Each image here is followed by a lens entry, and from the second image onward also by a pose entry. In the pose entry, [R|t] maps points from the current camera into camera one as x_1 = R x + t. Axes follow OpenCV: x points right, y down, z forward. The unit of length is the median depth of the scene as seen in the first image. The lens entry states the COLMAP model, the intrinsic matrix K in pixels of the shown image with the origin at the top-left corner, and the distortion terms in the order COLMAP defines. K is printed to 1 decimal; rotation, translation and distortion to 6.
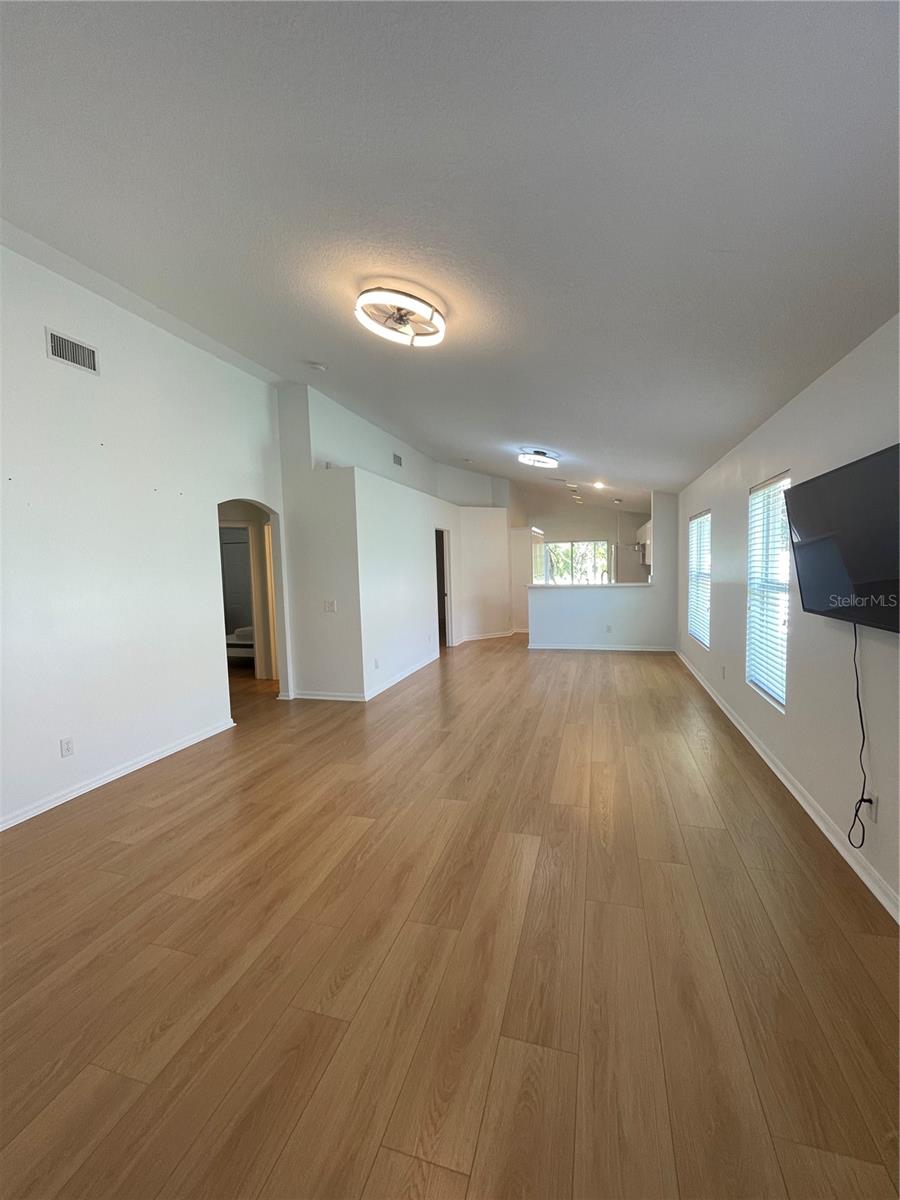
lens RADIAL K [[486.4, 0, 448.2], [0, 486.4, 599.2], [0, 0, 1]] dist [-0.002989, -0.000622]
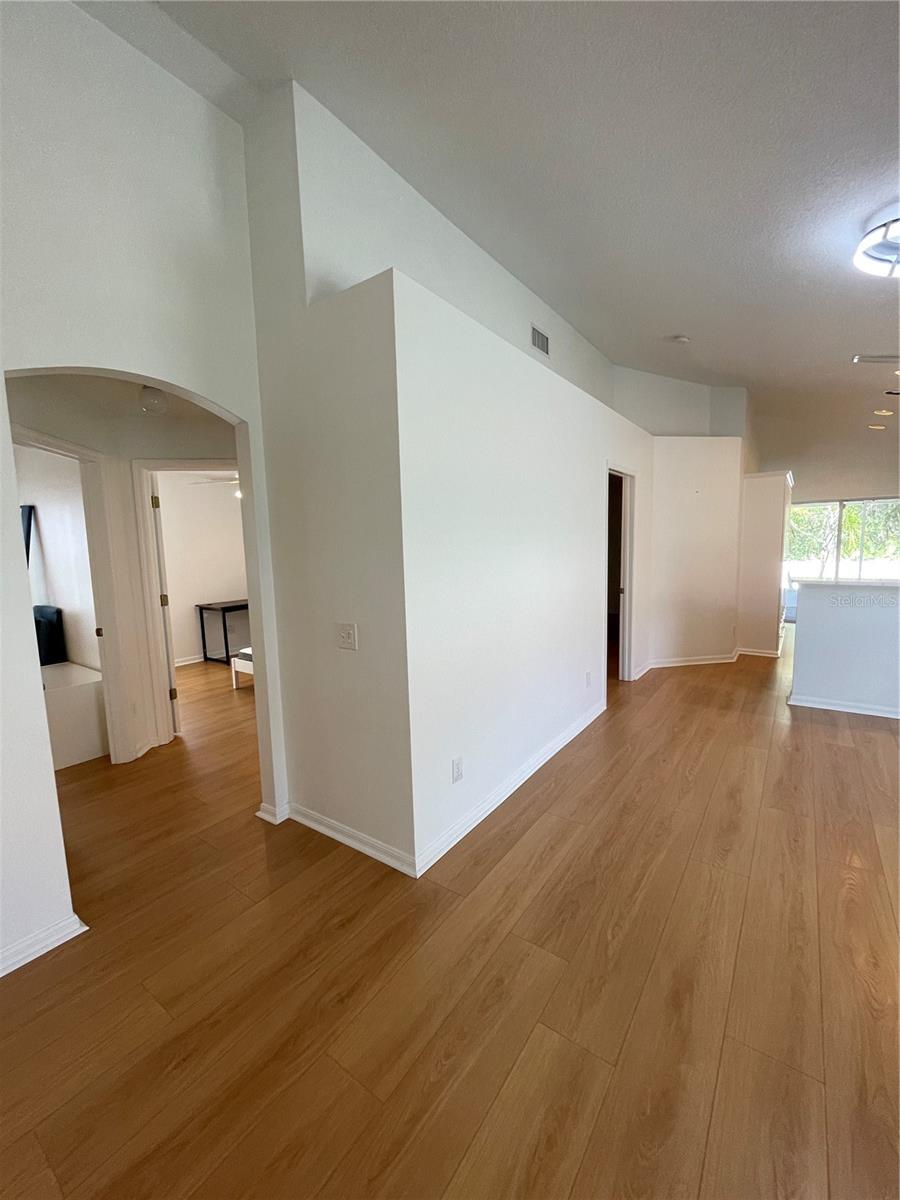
lens RADIAL K [[486.4, 0, 448.2], [0, 486.4, 599.2], [0, 0, 1]] dist [-0.002989, -0.000622]
pose [[0.946495, 0.041964, -0.319977, -0.016555], [-0.024376, 0.997973, 0.058777, -0.030528], [0.321795, -0.047833, 0.945600, 0.423801]]
